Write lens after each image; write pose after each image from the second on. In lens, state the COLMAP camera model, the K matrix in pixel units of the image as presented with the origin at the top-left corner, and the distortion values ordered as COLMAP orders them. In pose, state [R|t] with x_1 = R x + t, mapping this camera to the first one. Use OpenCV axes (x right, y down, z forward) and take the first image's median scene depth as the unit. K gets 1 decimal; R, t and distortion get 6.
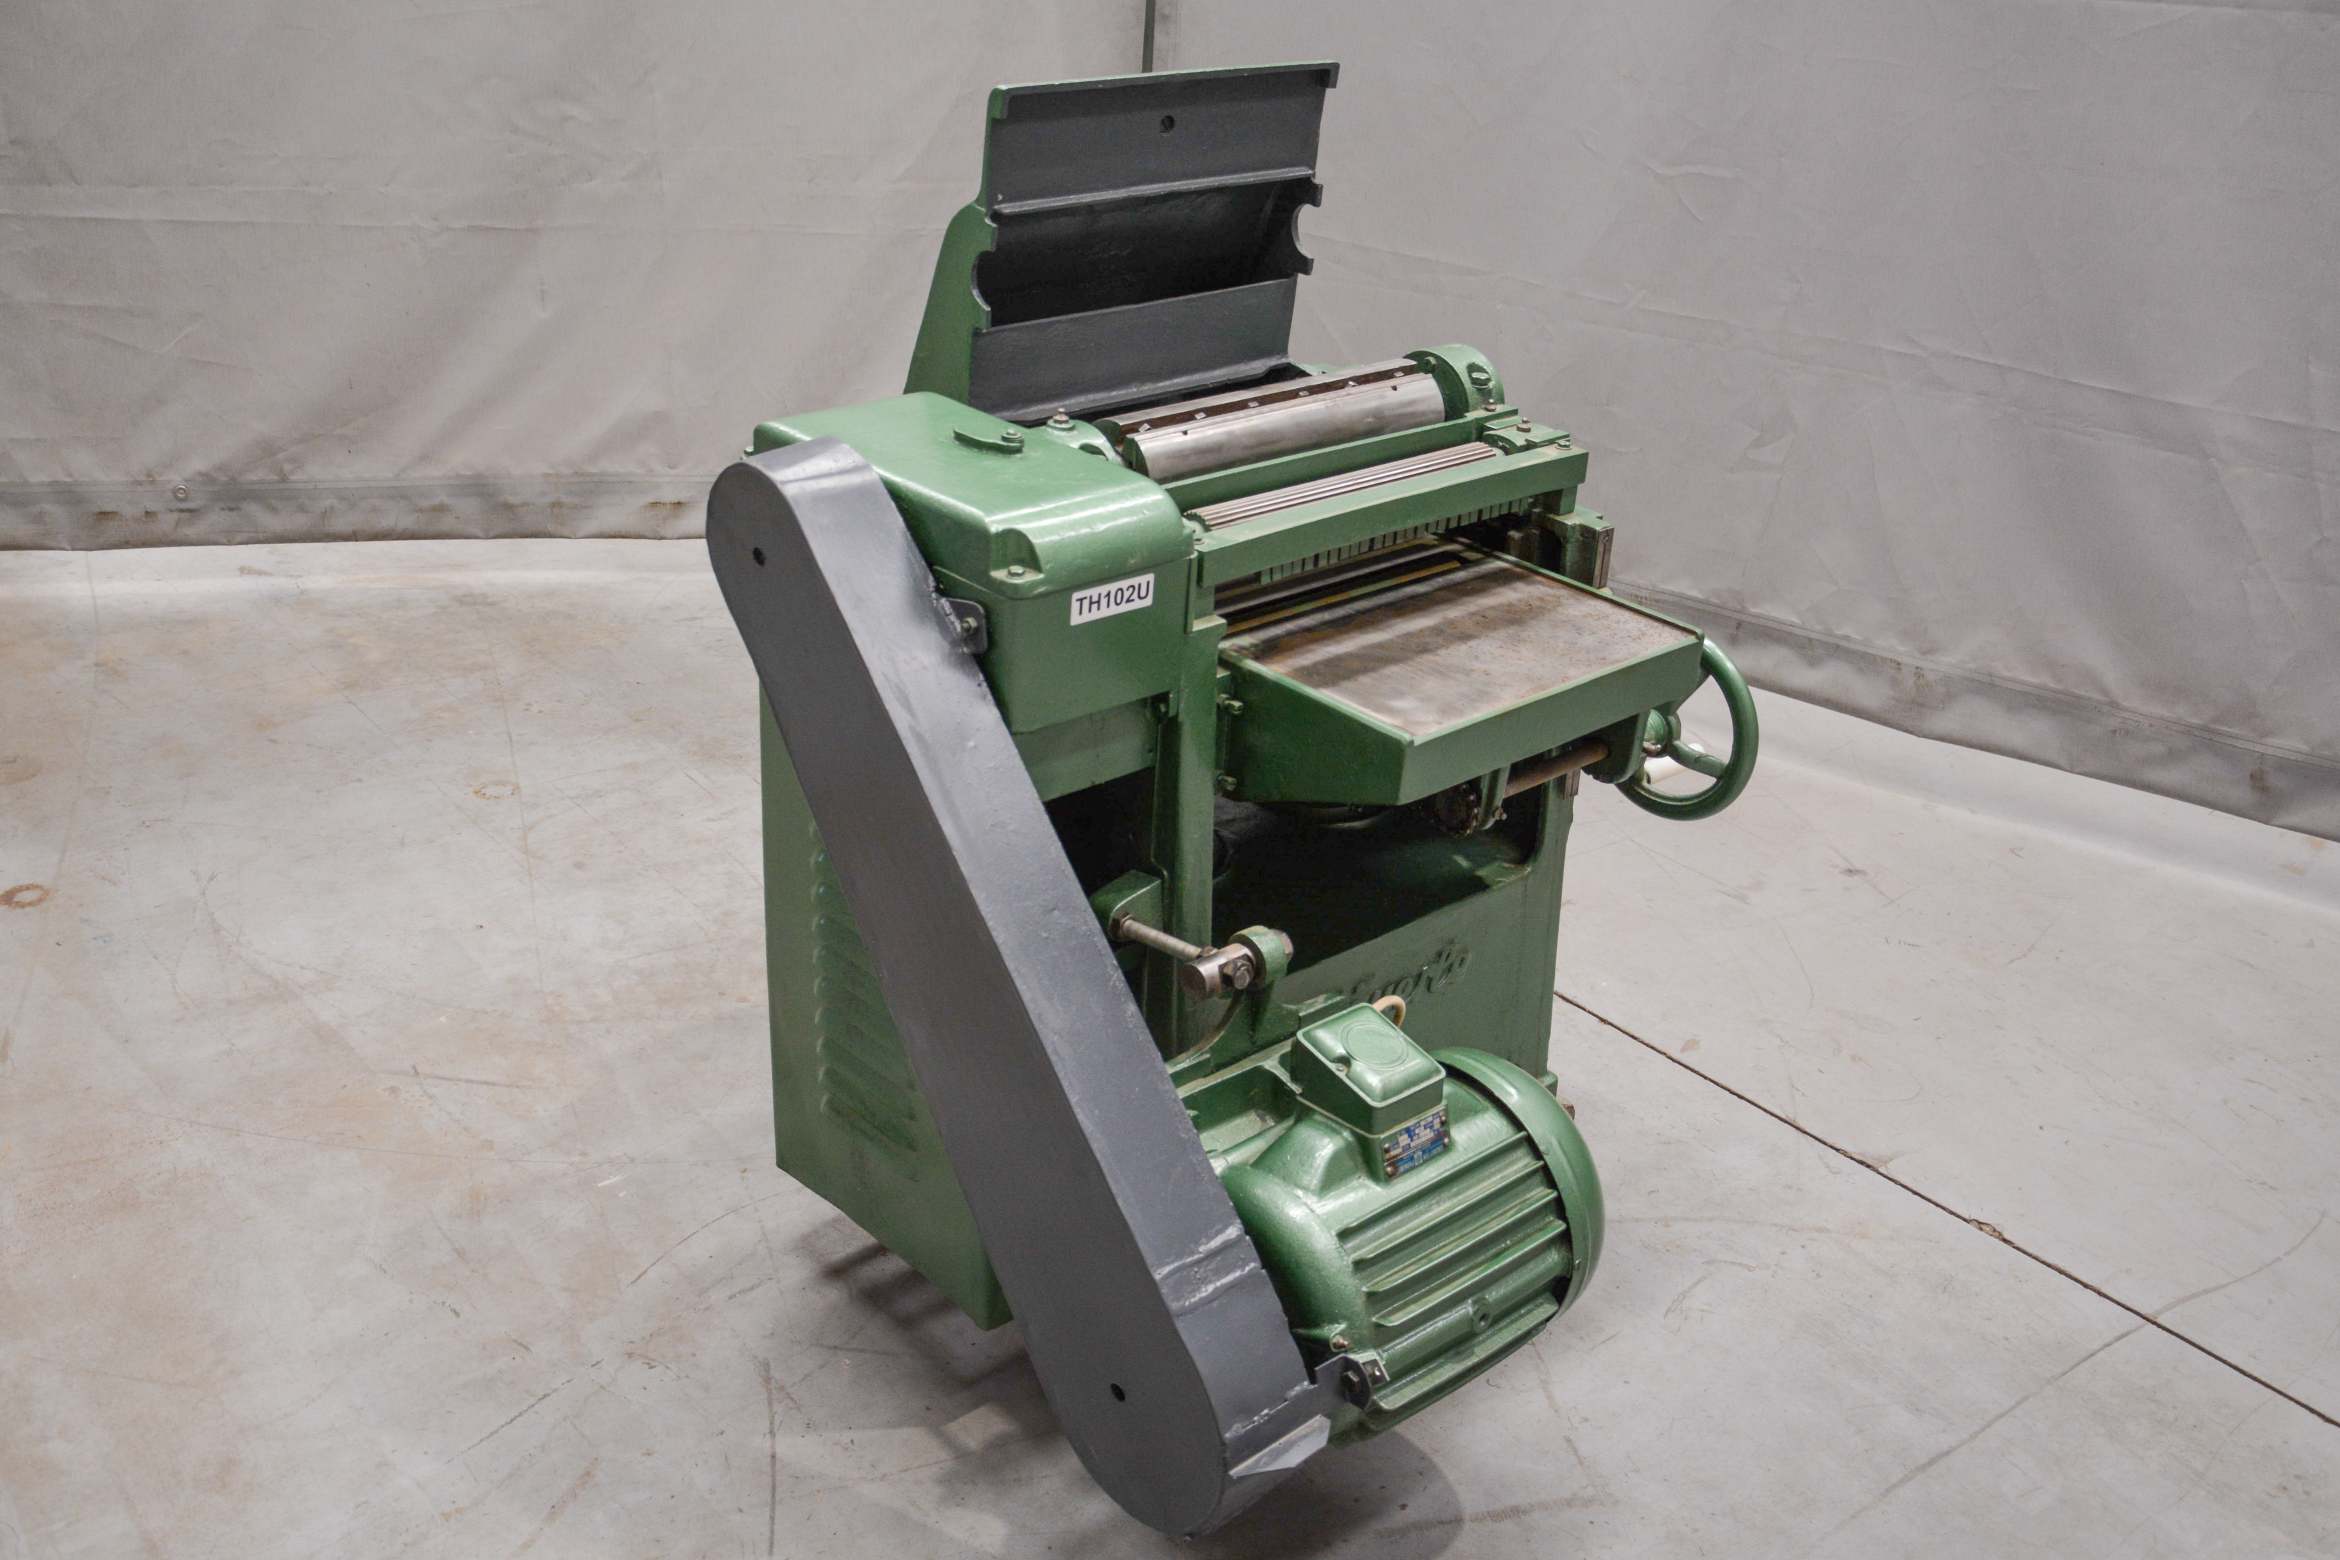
lens RADIAL K [[2371.9, 0, 1110.1], [0, 2371.9, 717.0], [0, 0, 1]] dist [-0.114584, 0.213645]
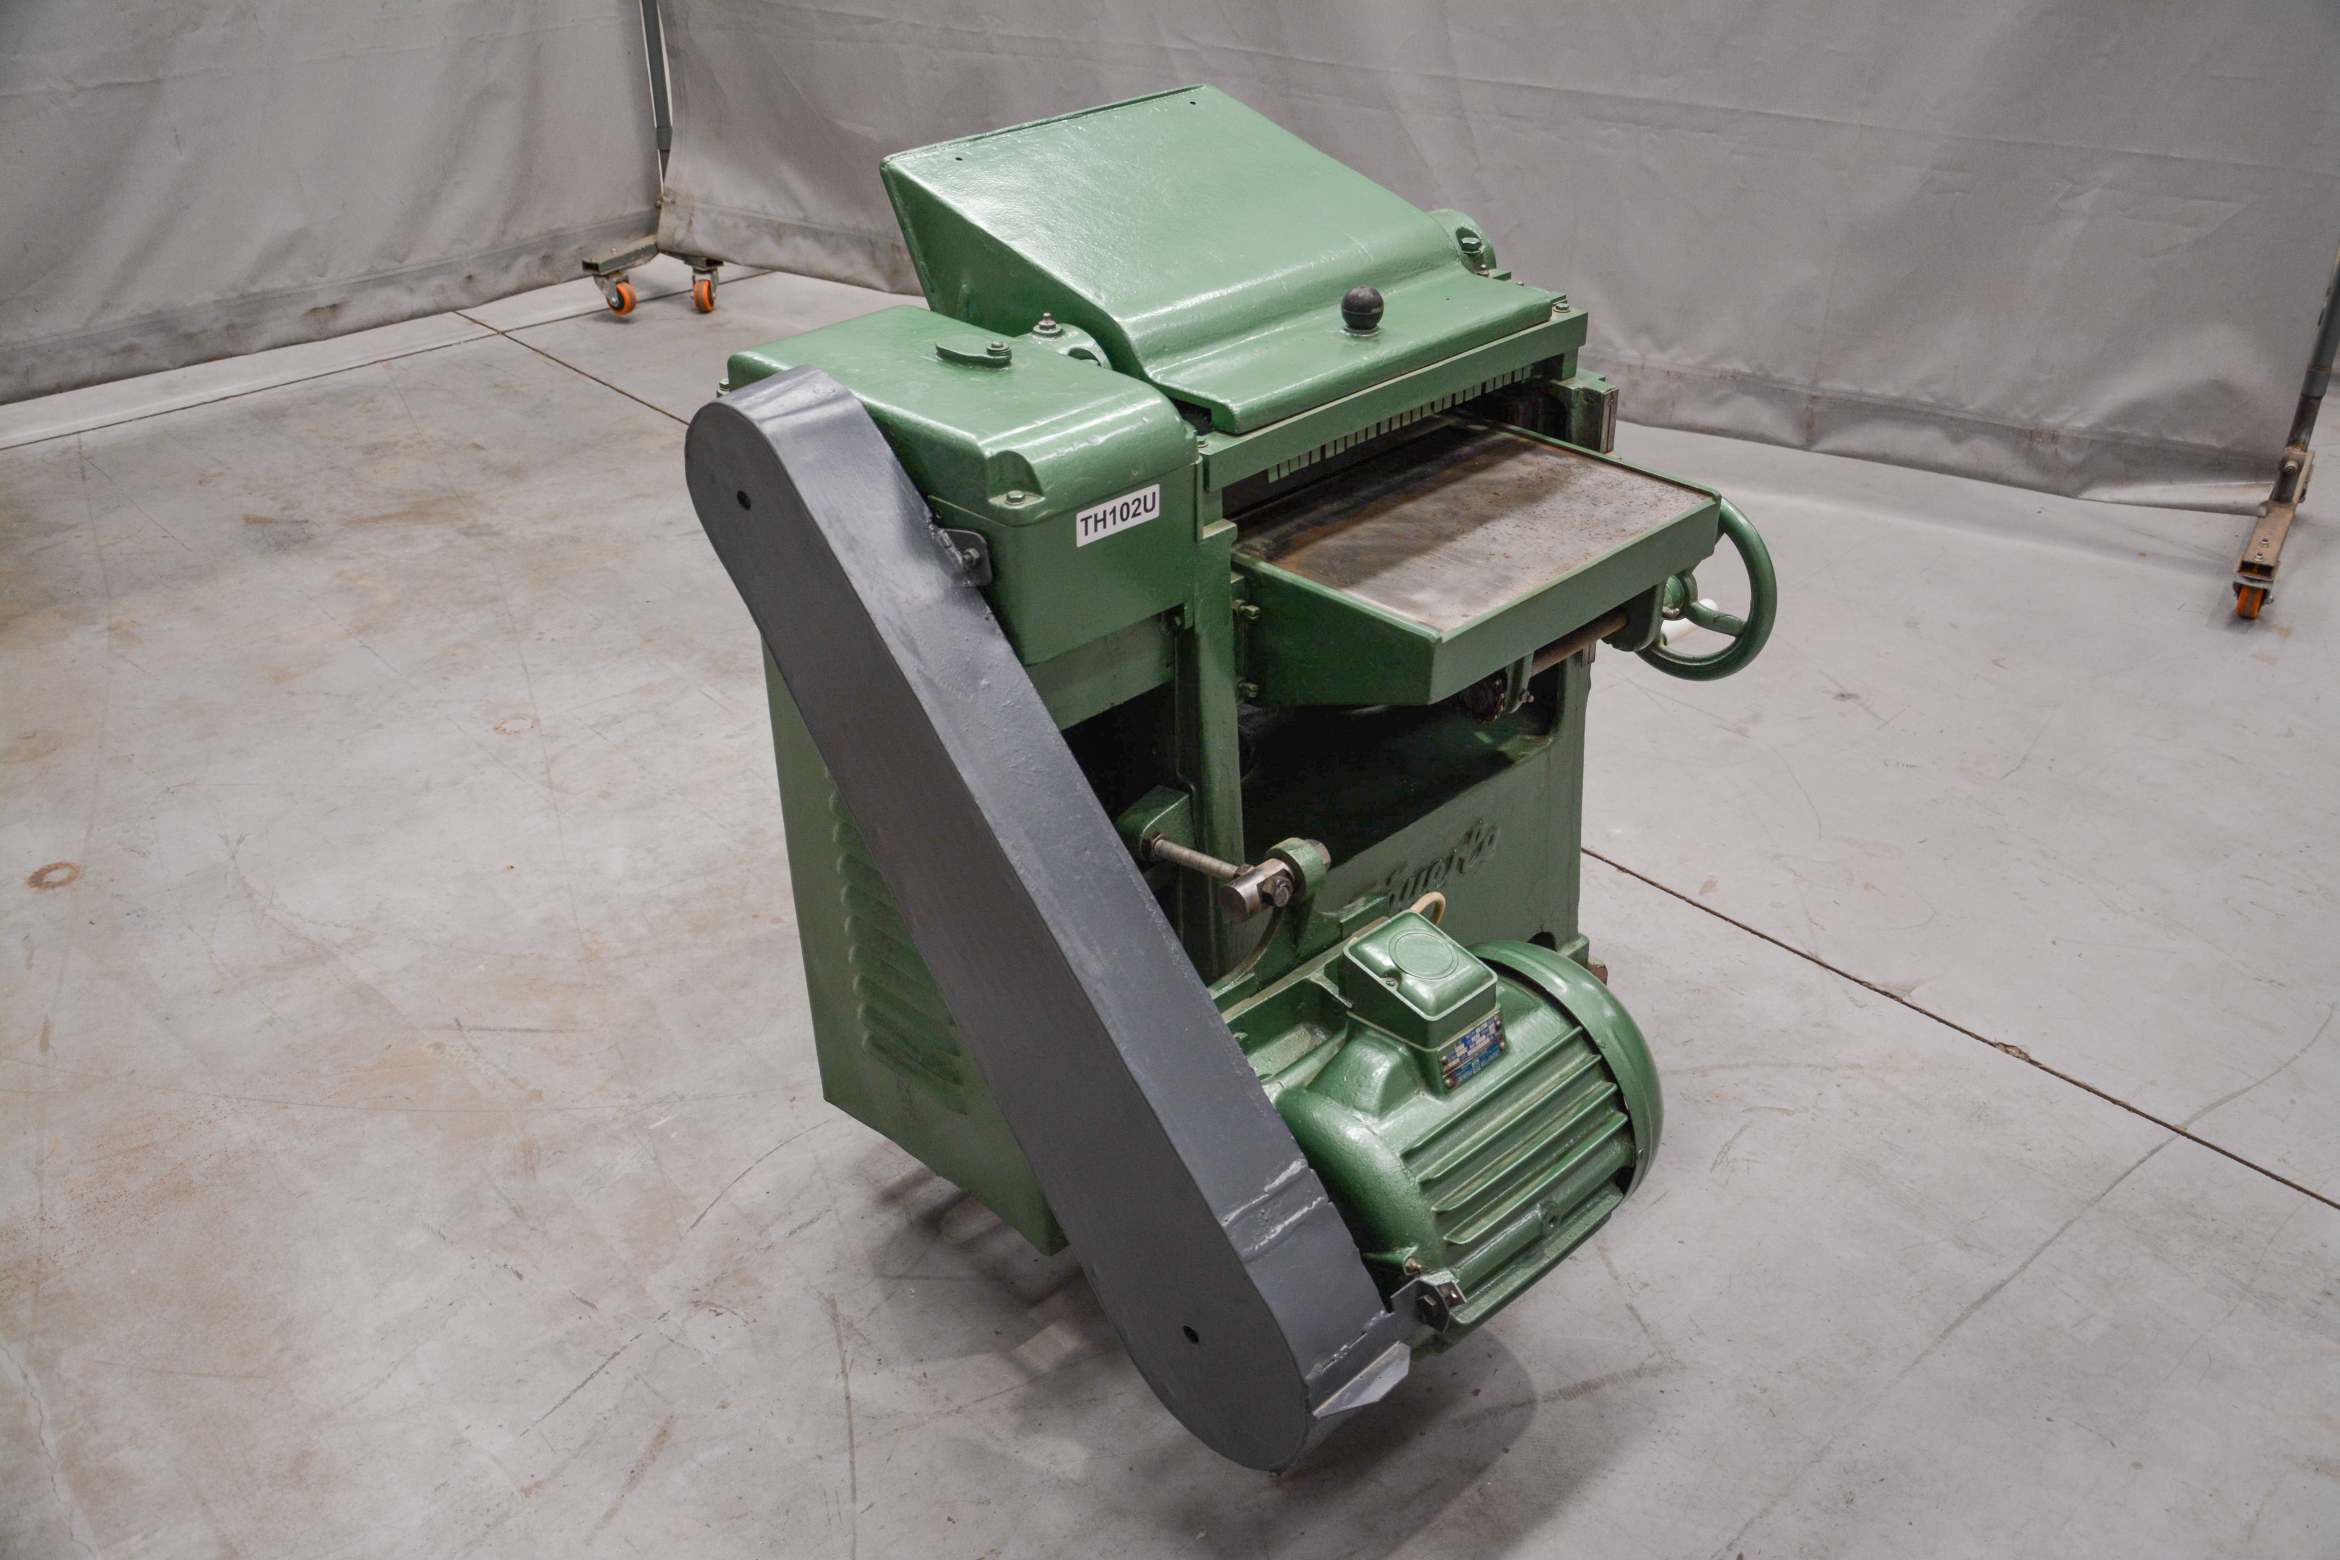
lens RADIAL K [[2146.4, 0, 1148.4], [0, 2146.4, 791.5], [0, 0, 1]] dist [-0.110165, 0.191553]
pose [[0.996625, -0.080757, 0.014755, -0.007824], [0.078619, 0.990635, 0.111628, -0.031642], [-0.023631, -0.110091, 0.993641, 0.119528]]
